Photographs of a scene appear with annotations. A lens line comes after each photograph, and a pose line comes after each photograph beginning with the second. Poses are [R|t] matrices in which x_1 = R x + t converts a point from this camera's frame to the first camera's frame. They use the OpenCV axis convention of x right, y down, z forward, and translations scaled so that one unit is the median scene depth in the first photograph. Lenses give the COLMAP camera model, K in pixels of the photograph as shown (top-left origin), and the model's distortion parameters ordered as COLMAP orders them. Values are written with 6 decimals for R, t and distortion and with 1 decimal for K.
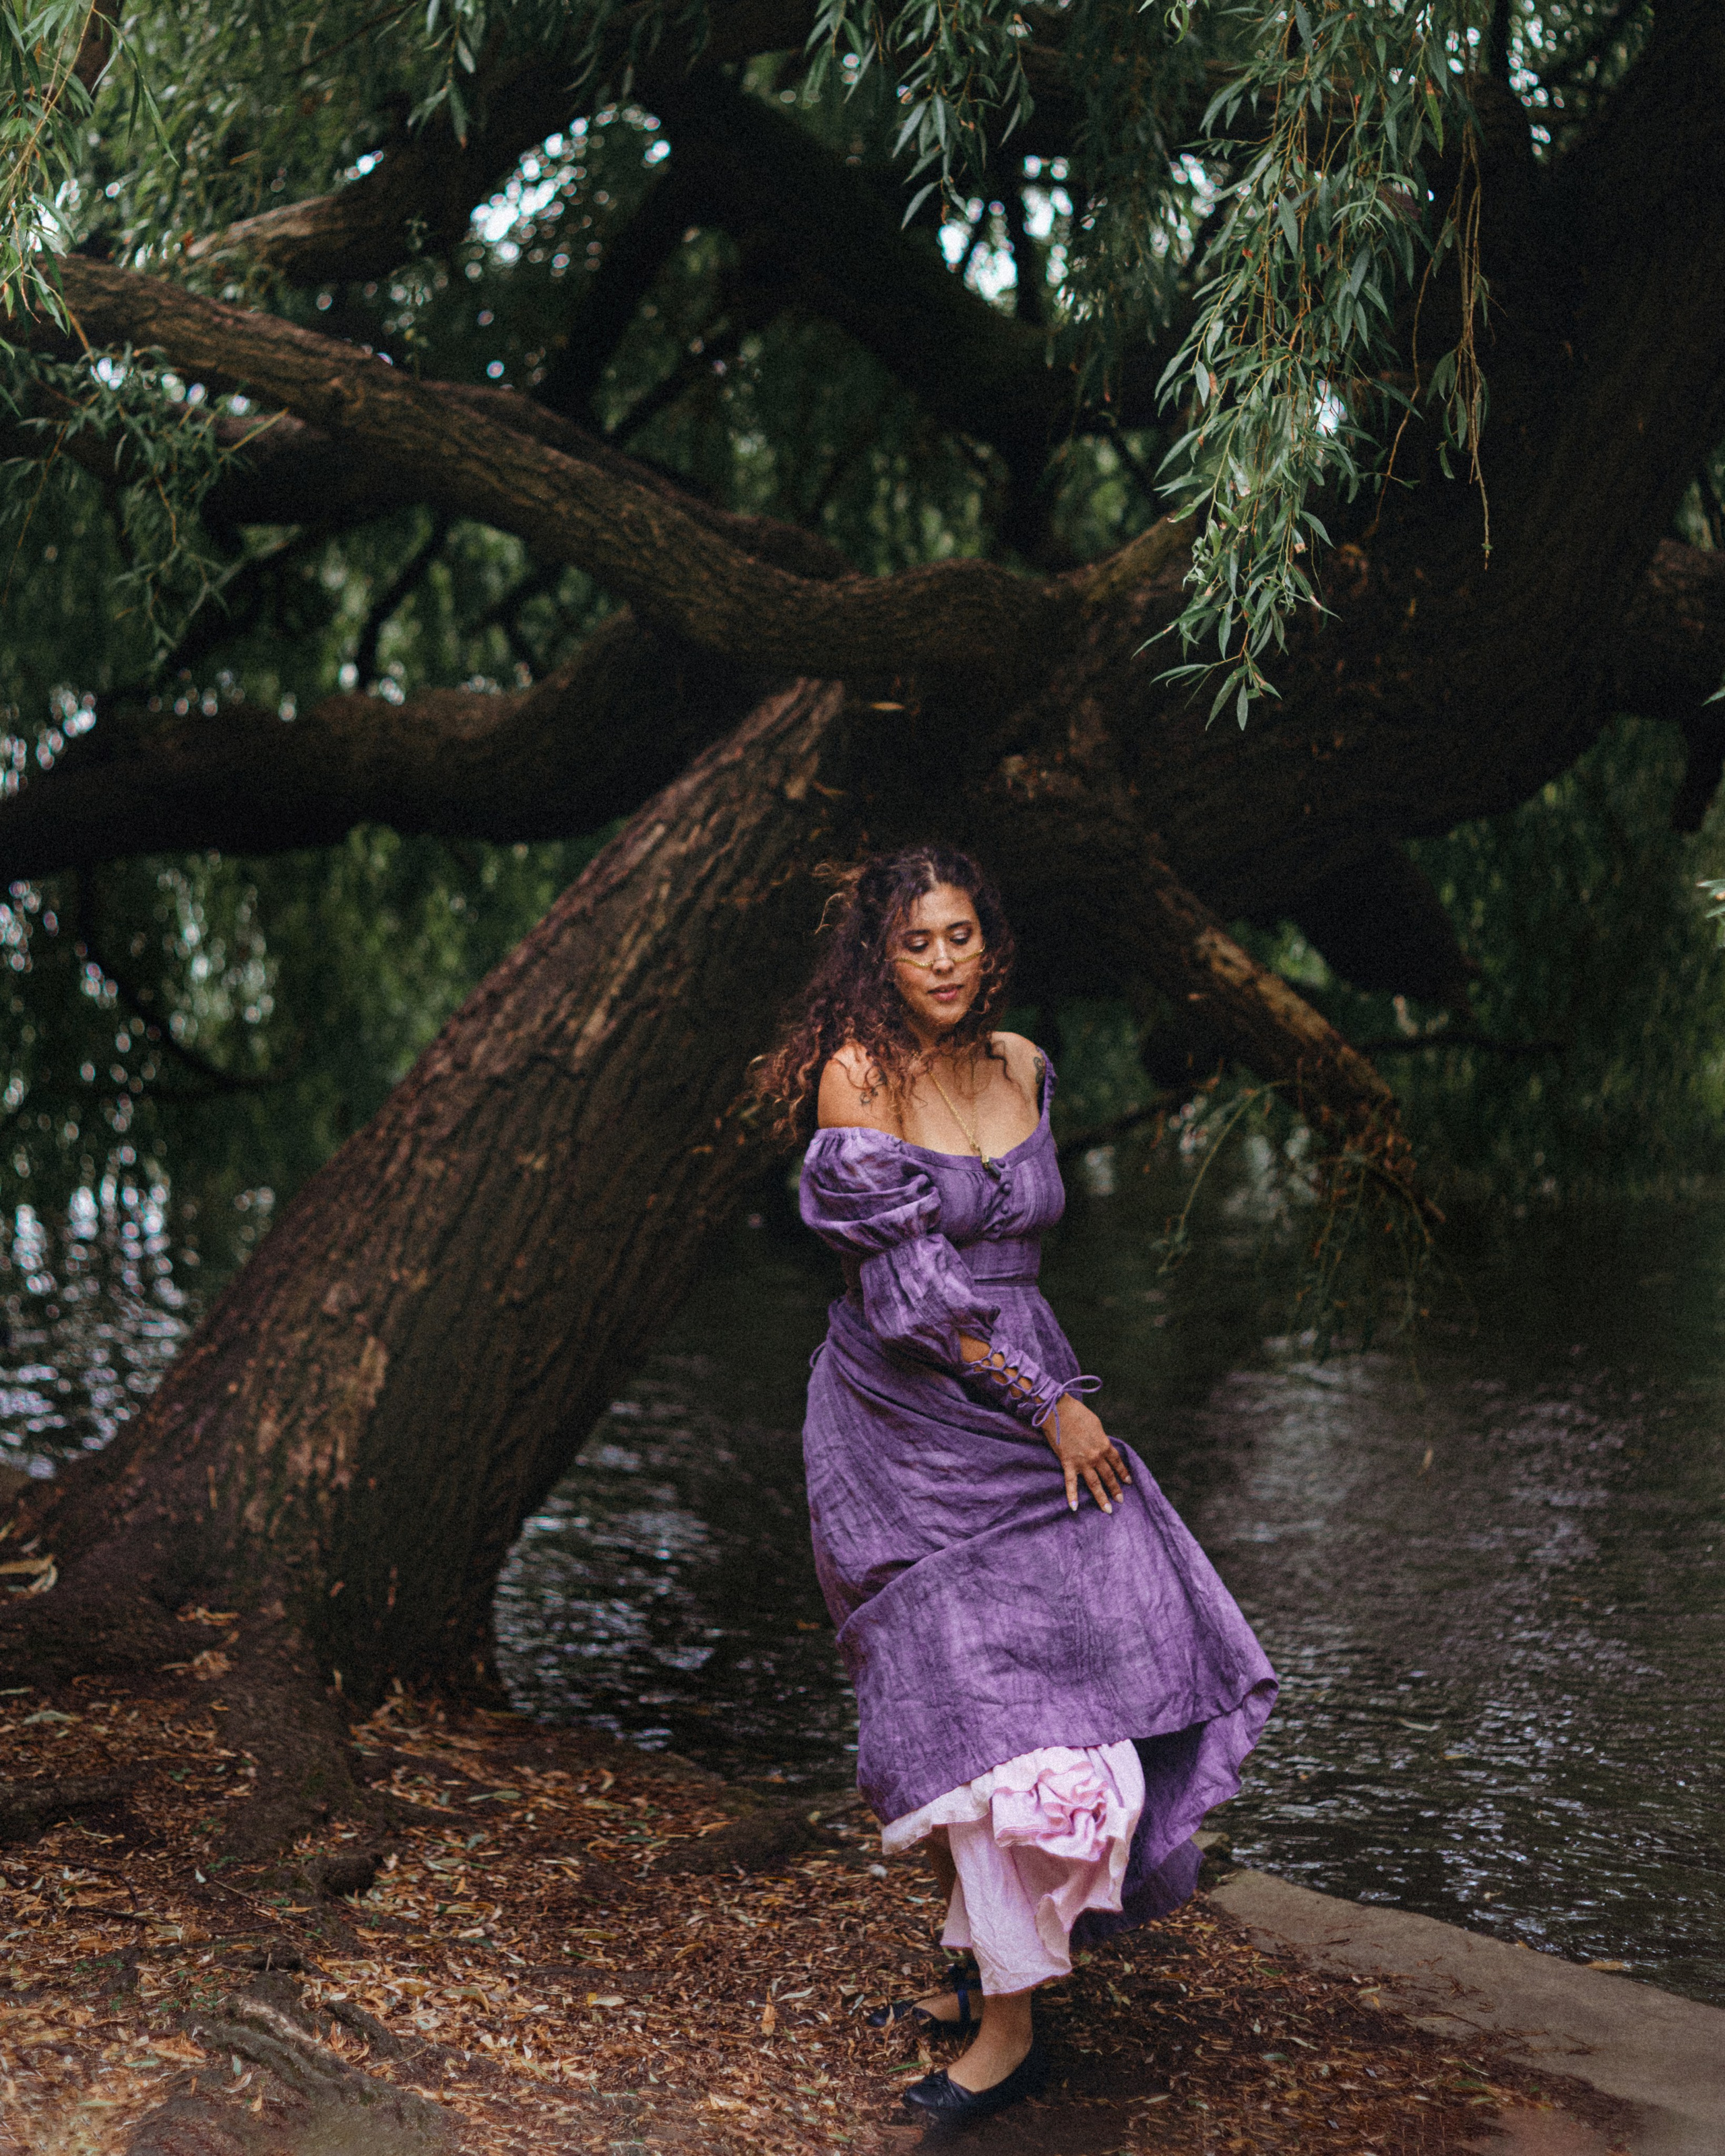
lens RADIAL K [[4291.0, 0, 862.0], [0, 4291.0, 1081.0], [0, 0, 1]] dist [-0.100604, 0.000000]
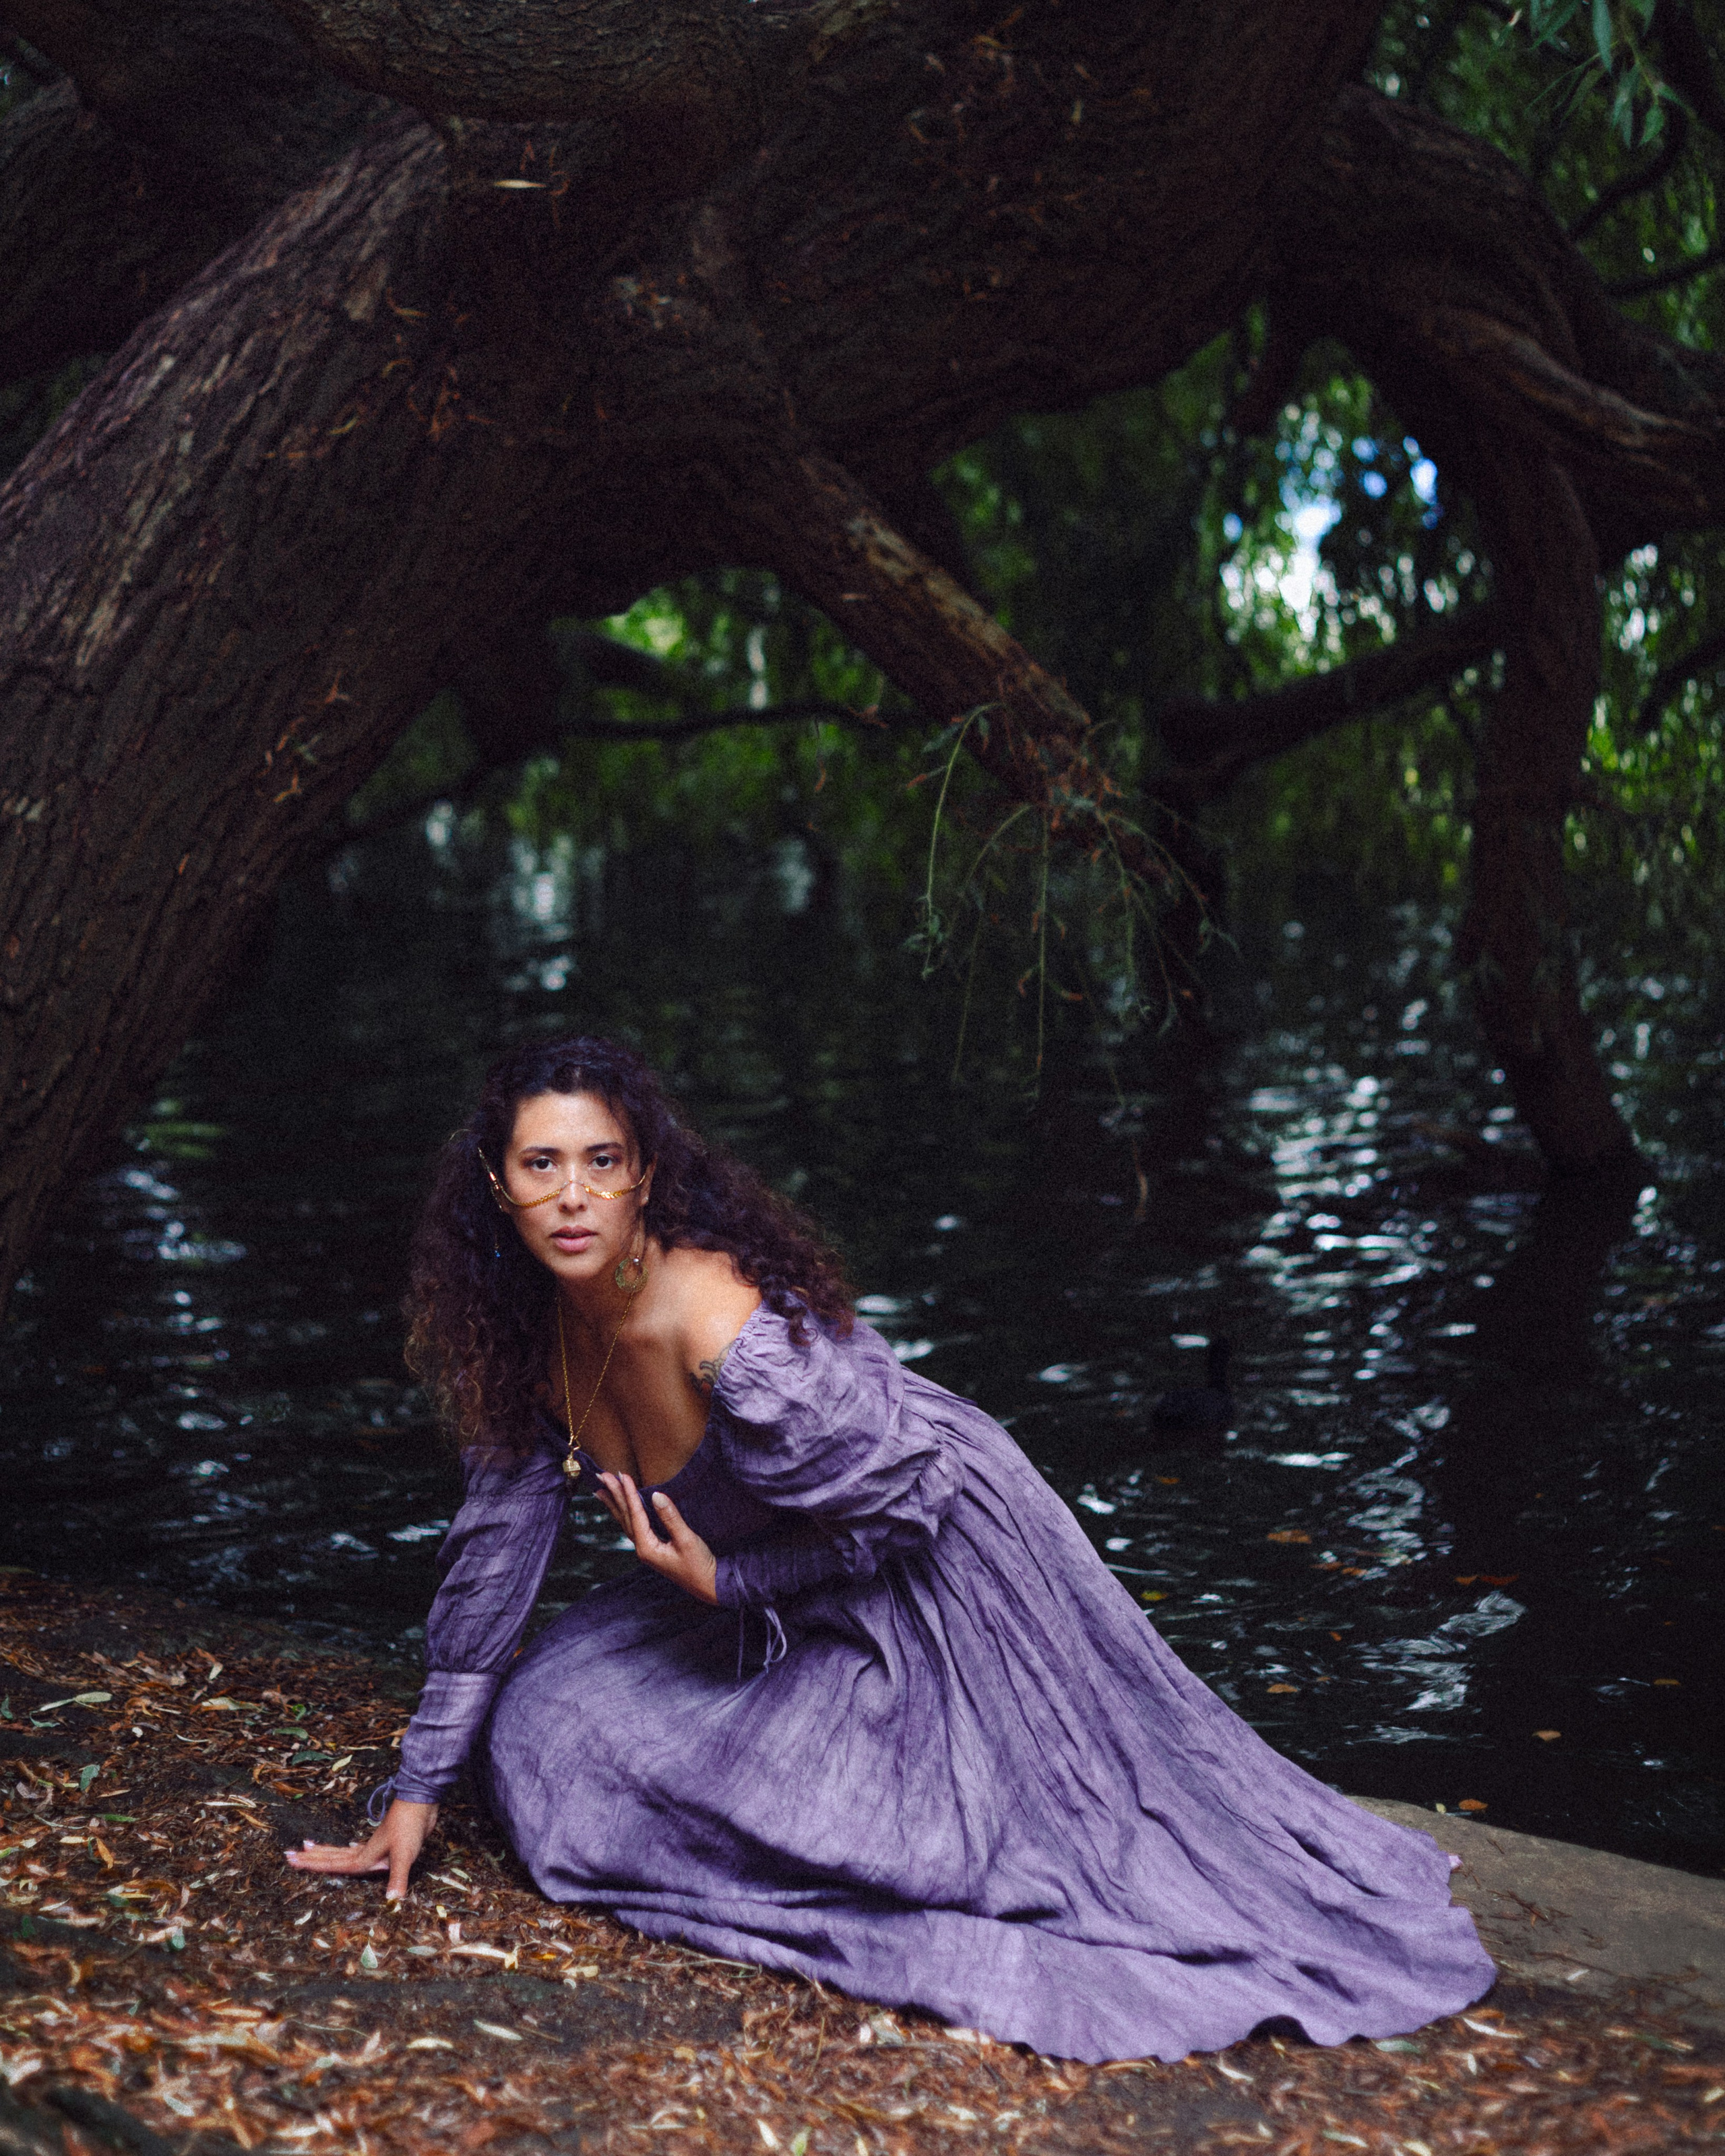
lens RADIAL K [[4291.0, 0, 862.1], [0, 4291.0, 1069.2], [0, 0, 1]] dist [-0.100604, 0.000000]
pose [[0.972172, -0.020670, 0.233353, -0.105683], [0.006758, 0.998160, 0.060261, 0.019332], [-0.234169, -0.057007, 0.970523, 0.256542]]
